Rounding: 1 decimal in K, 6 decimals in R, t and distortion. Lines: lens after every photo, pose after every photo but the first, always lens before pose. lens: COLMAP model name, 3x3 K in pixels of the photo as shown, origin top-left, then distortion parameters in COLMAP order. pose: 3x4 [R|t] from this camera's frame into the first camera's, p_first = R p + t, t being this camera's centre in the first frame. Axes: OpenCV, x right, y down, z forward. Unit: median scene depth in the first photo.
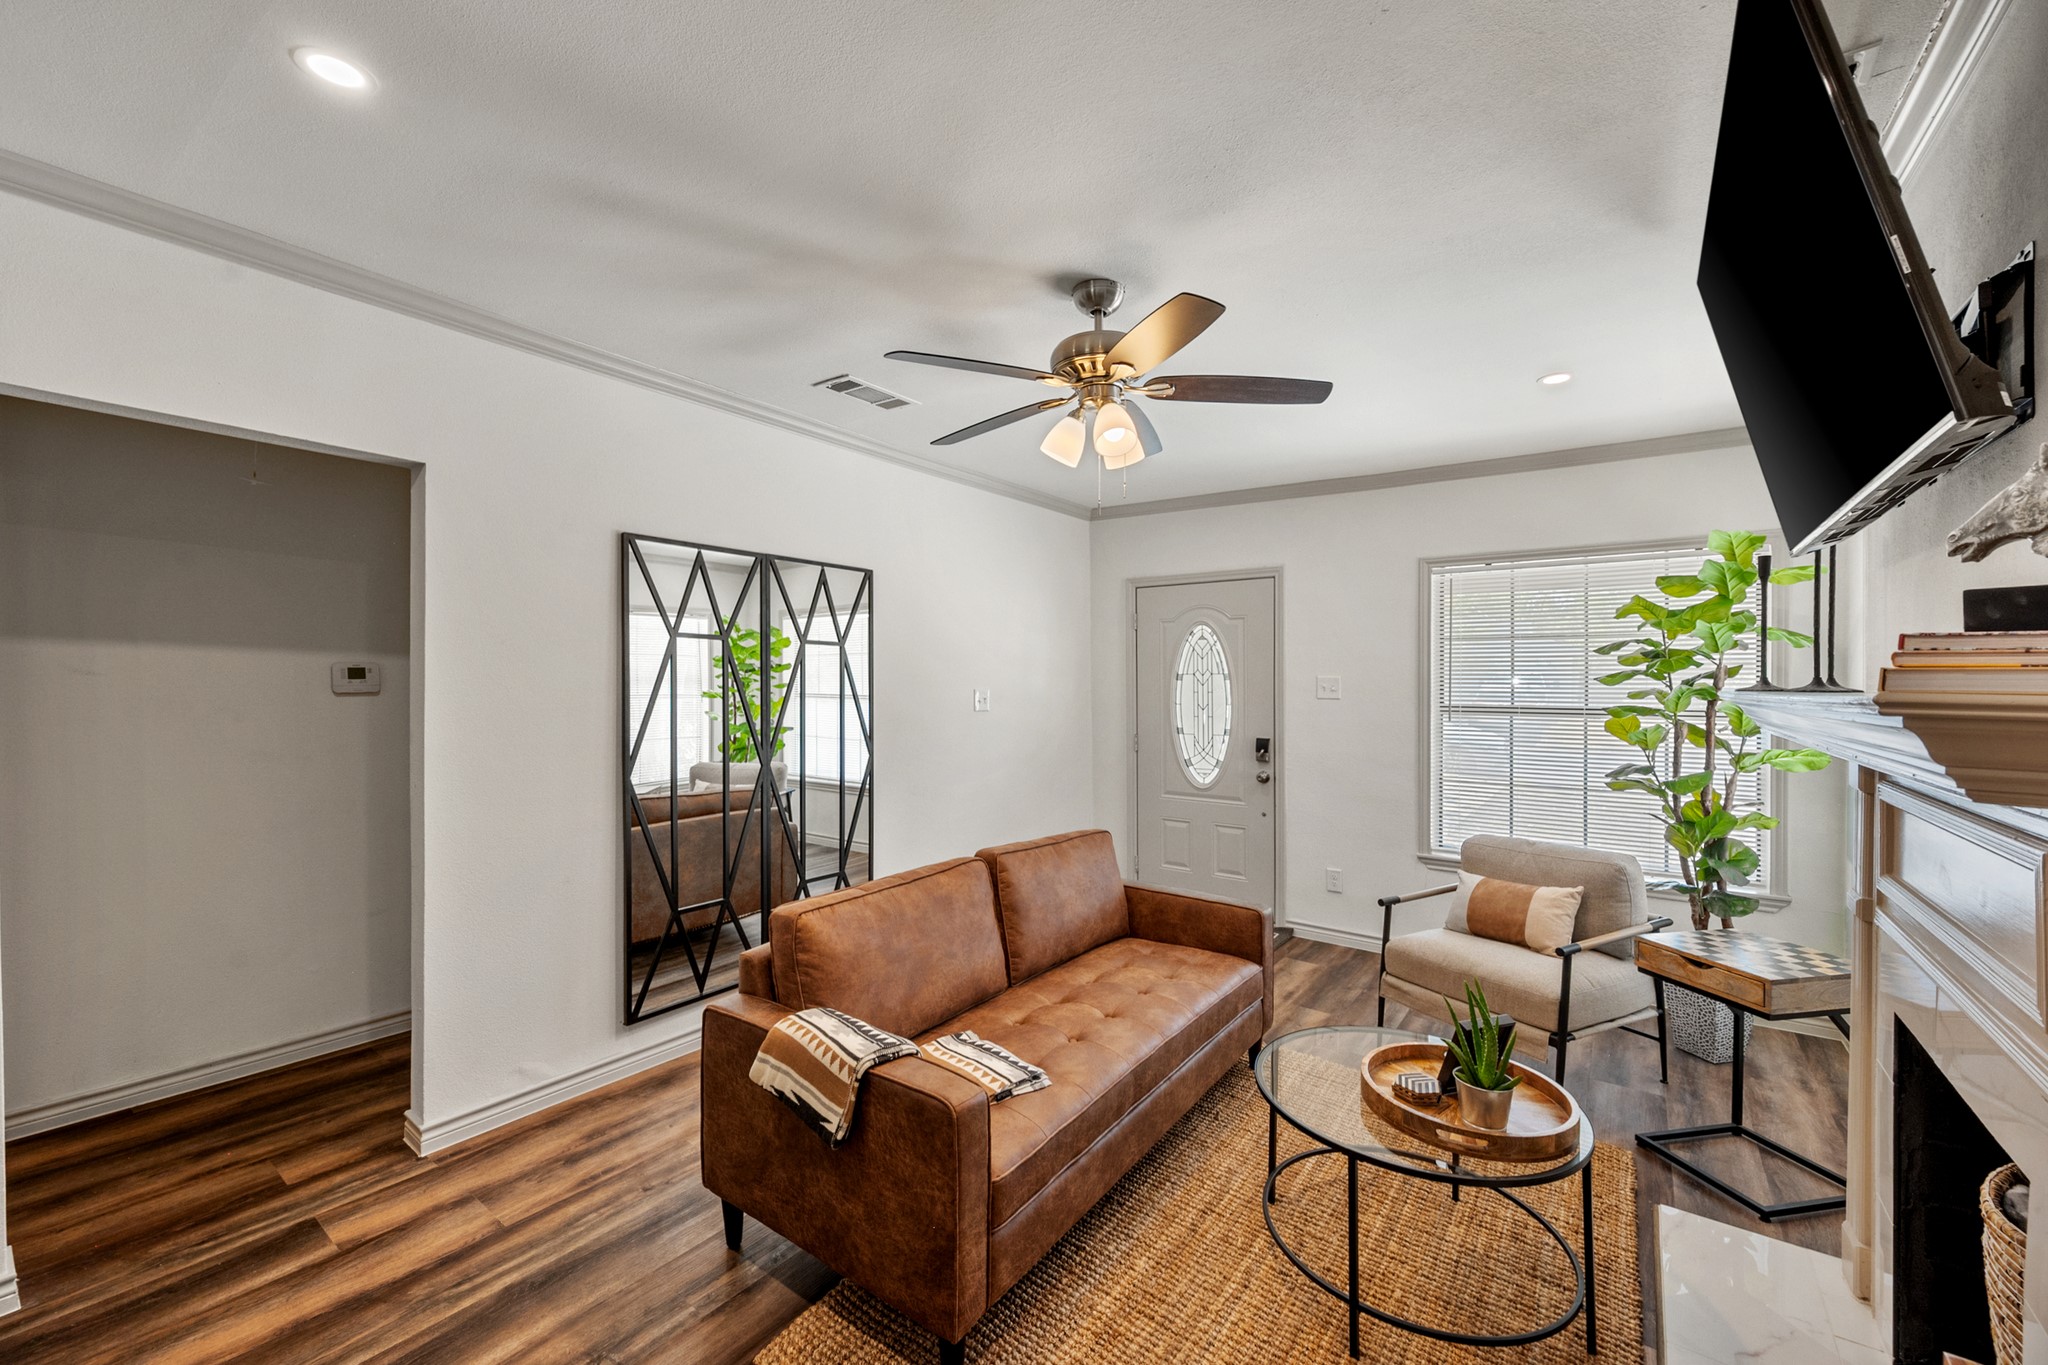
lens RADIAL K [[813.0, 0, 1010.3], [0, 813.0, 683.0], [0, 0, 1]] dist [0.000507, -0.000141]
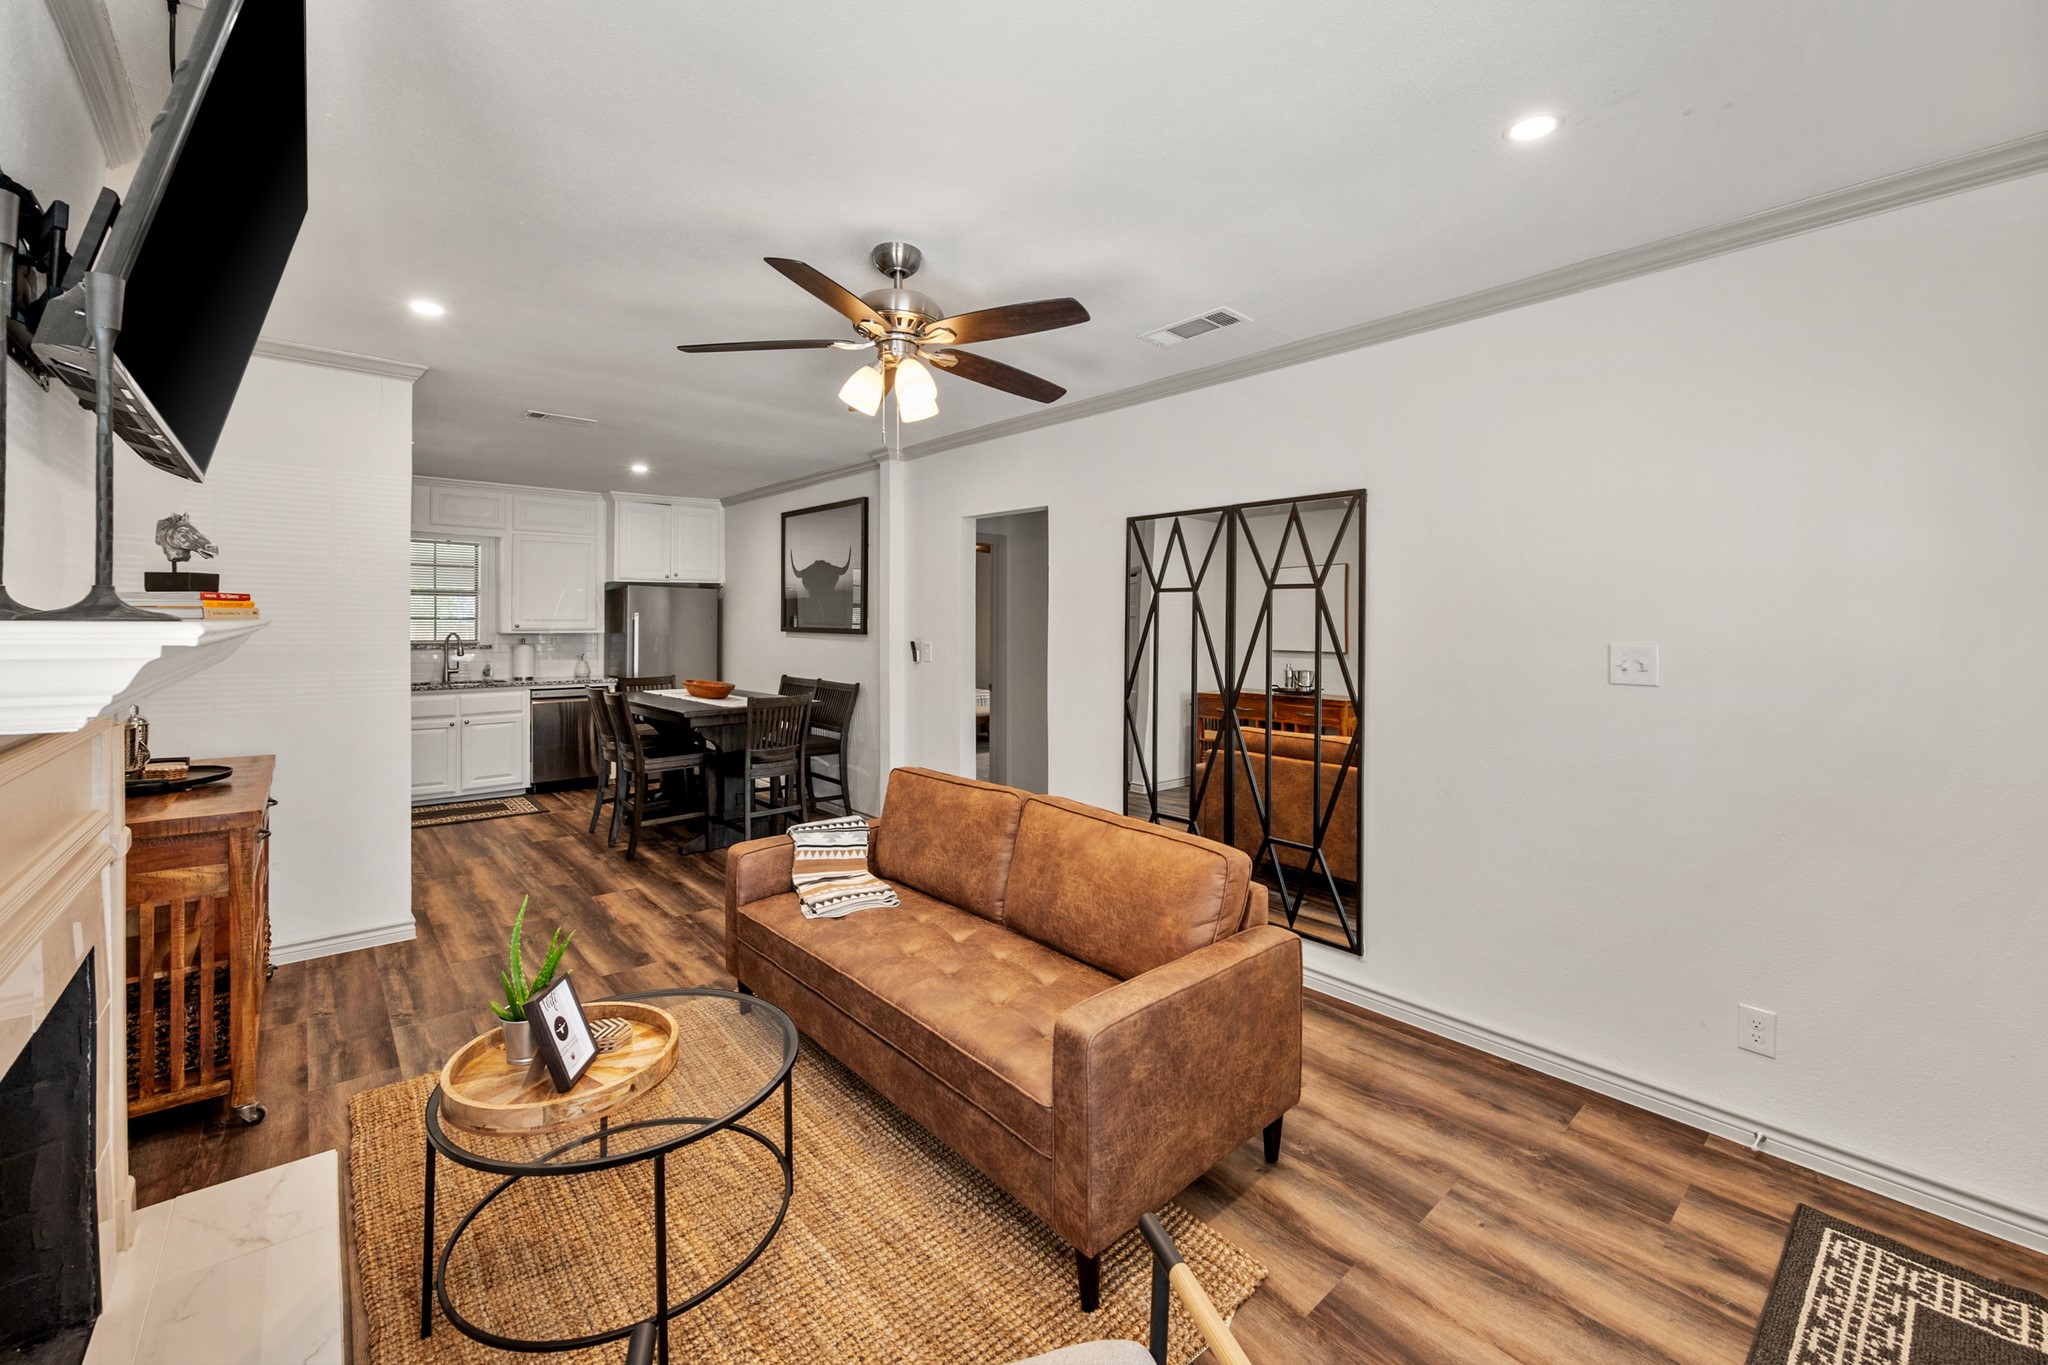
lens RADIAL K [[813.0, 0, 1031.8], [0, 813.0, 628.2], [0, 0, 1]] dist [0.000507, -0.000141]
pose [[-0.189507, -0.005218, -0.981865, 0.809160], [-0.013095, 0.999910, -0.002787, 0.004615], [0.981792, 0.012330, -0.189559, 0.998714]]
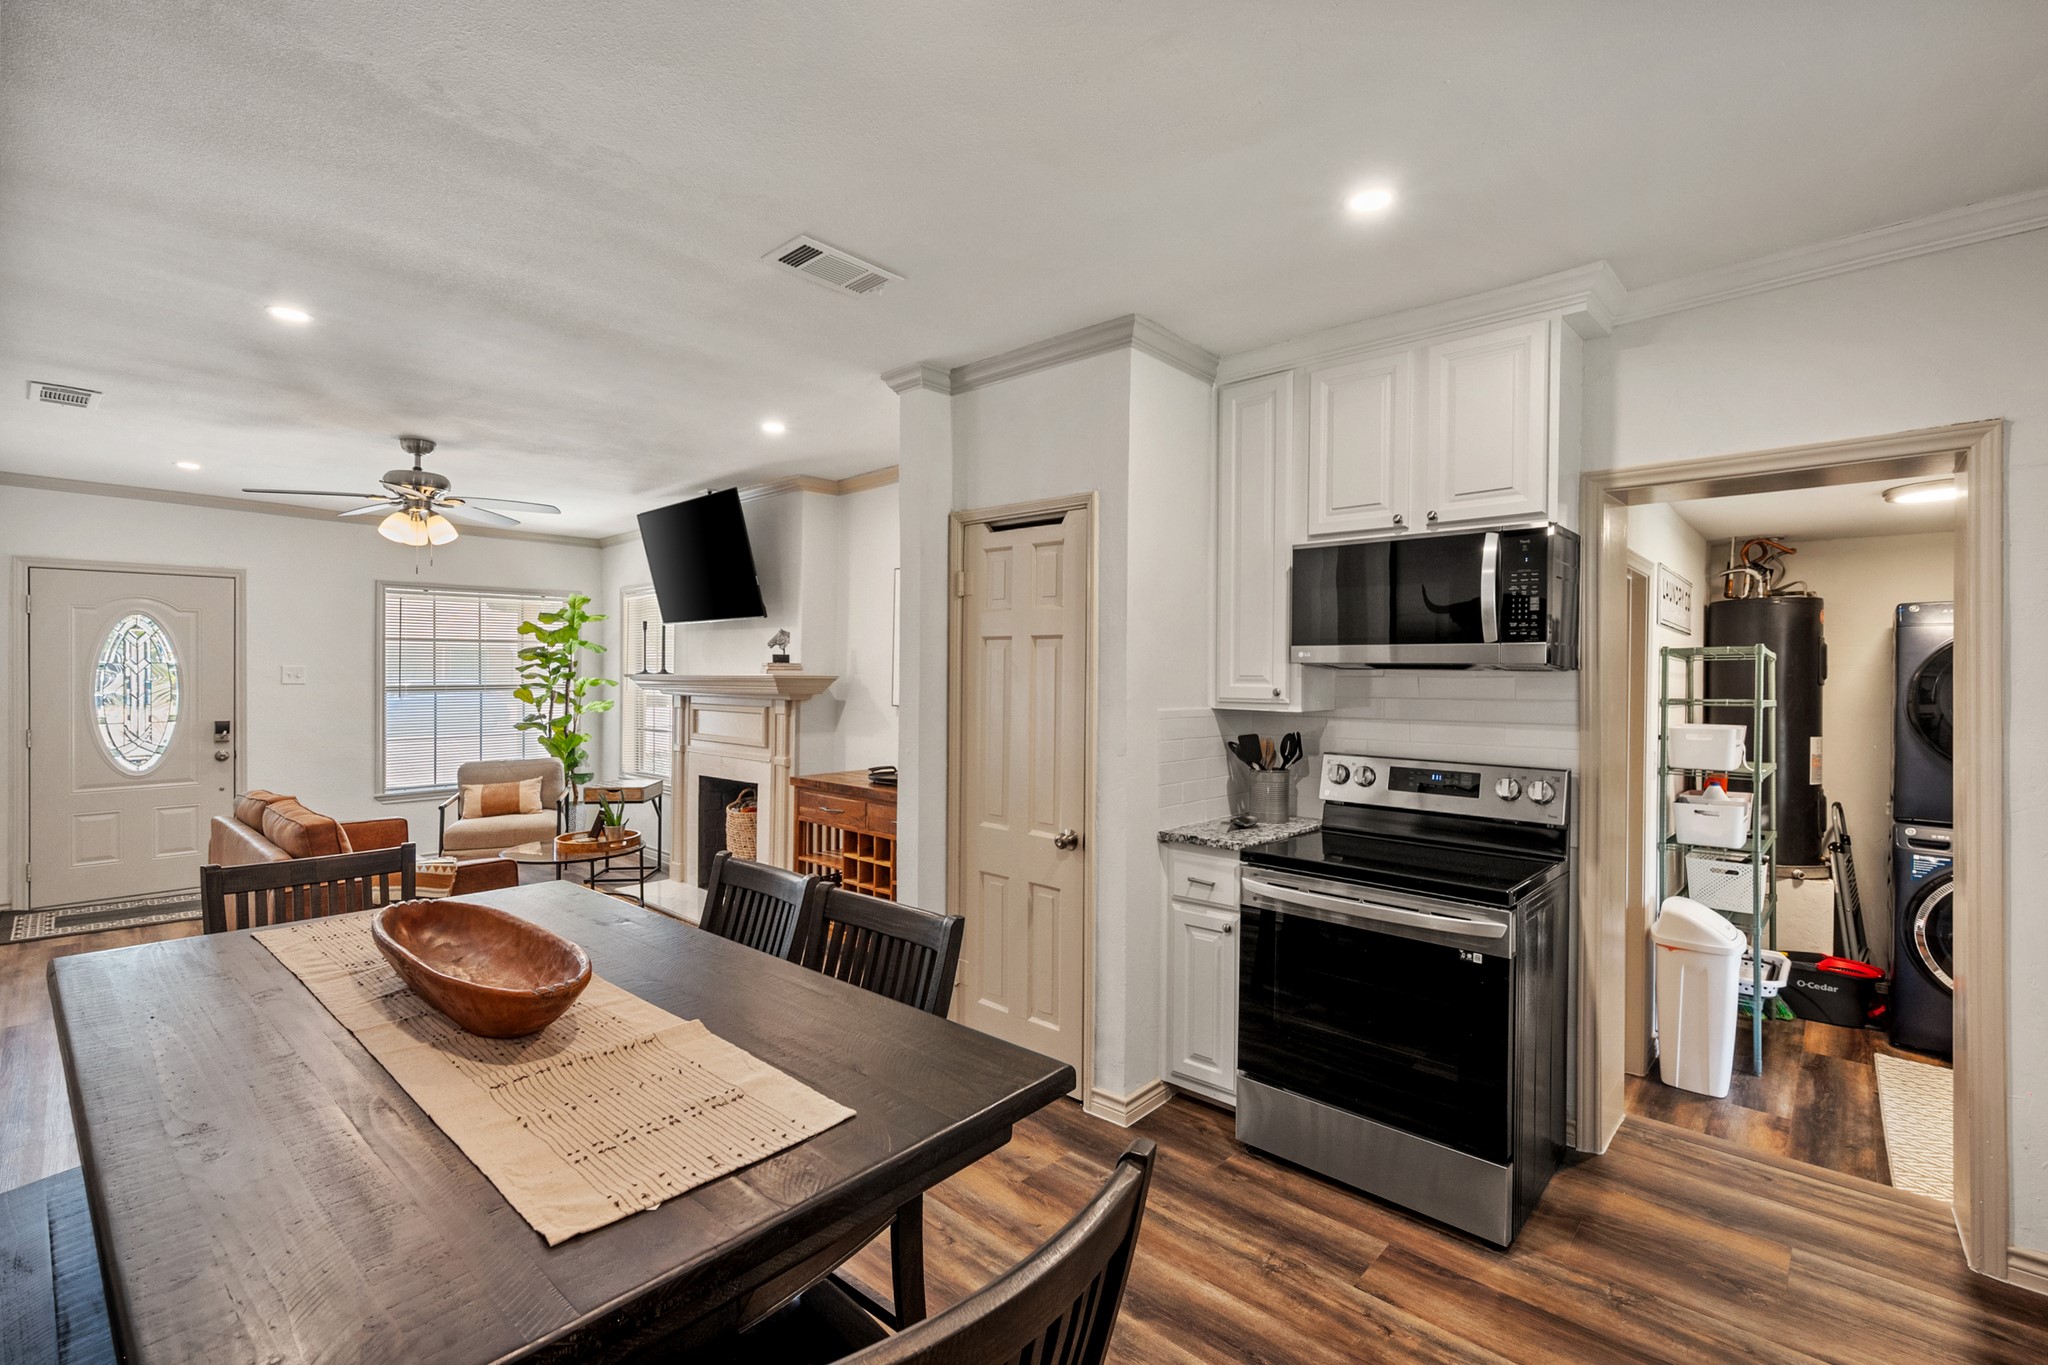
lens RADIAL K [[908.0, 0, 1034.7], [0, 908.0, 672.1], [0, 0, 1]] dist [0.004428, -0.000134]
pose [[0.098019, -0.007928, 0.995153, -1.205145], [0.000453, 0.999969, 0.007922, -0.012662], [-0.995184, -0.000325, 0.098019, -0.341303]]
